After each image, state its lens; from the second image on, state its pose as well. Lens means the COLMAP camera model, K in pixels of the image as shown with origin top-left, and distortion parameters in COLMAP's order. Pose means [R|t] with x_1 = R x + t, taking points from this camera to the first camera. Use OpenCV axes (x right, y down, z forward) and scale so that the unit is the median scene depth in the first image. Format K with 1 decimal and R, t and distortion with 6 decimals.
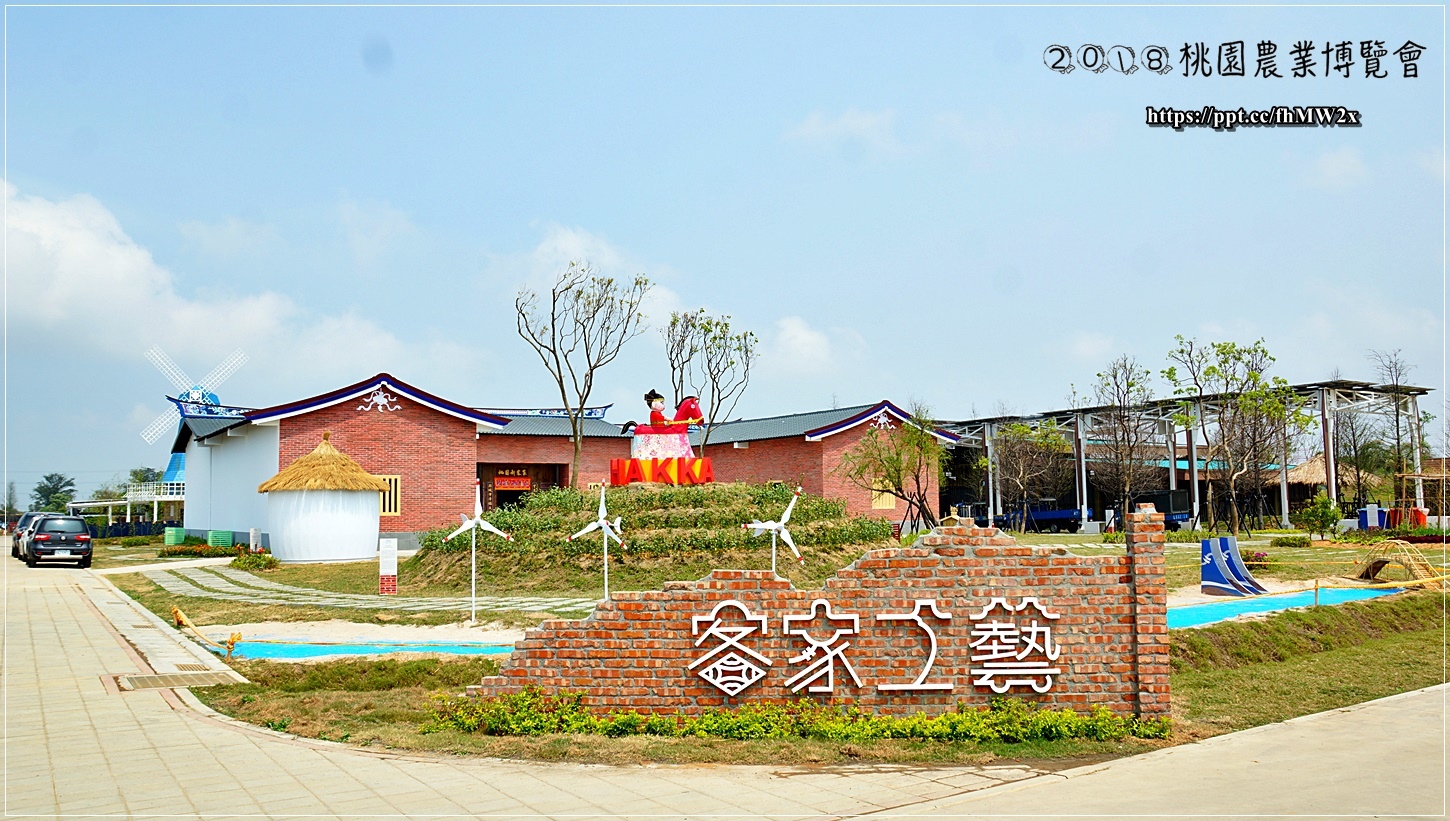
lens RADIAL K [[1108.2, 0, 725.0], [0, 1108.2, 410.5], [0, 0, 1]] dist [-0.001020, -0.000407]
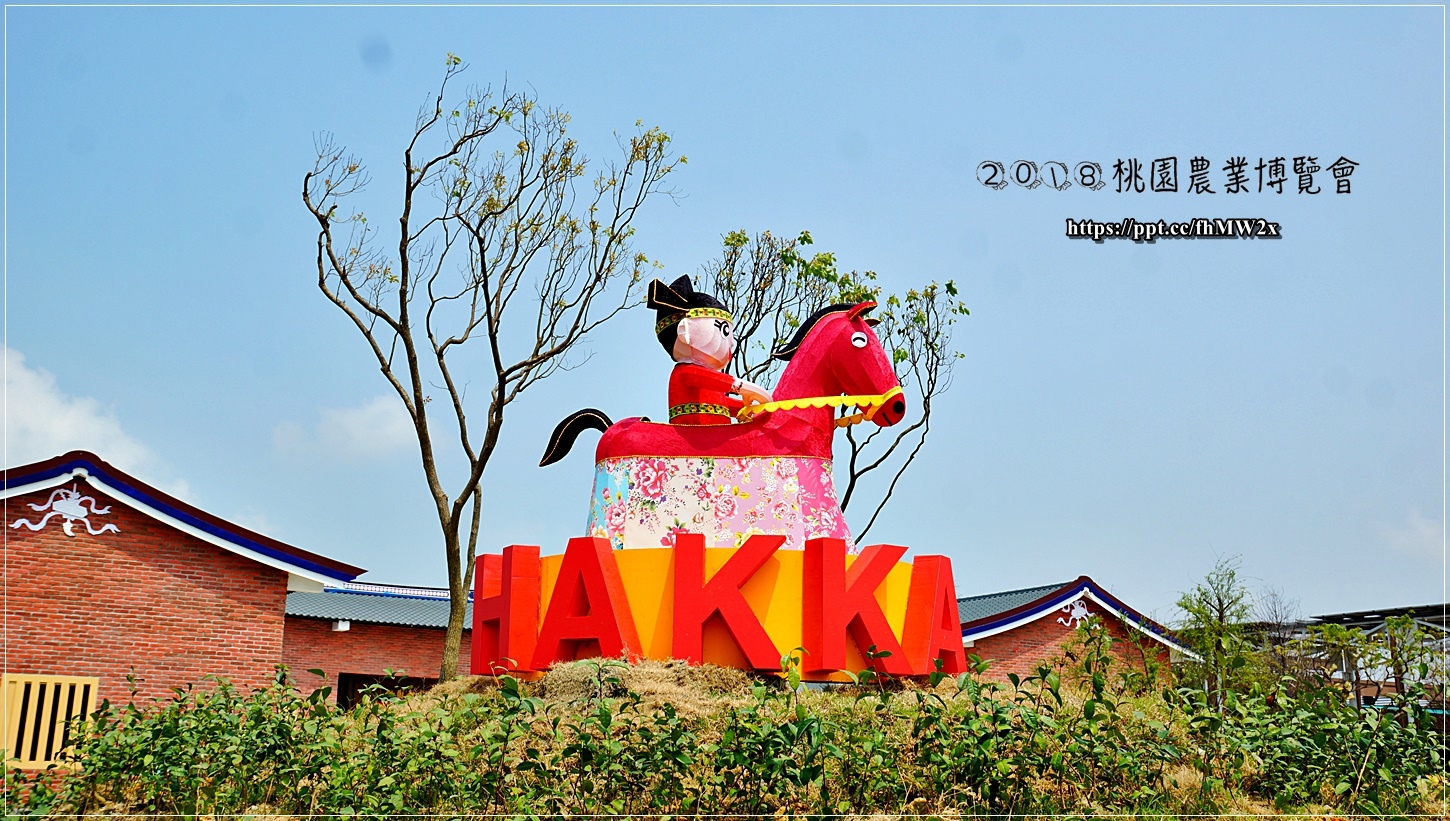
lens RADIAL K [[1359.1, 0, 725.0], [0, 1359.1, 410.5], [0, 0, 1]] dist [-0.022615, 0.004383]
pose [[0.999517, 0.025768, -0.017346, -0.038534], [-0.028280, 0.985879, -0.165055, 0.043143], [0.012848, 0.165466, 0.986132, 0.548151]]
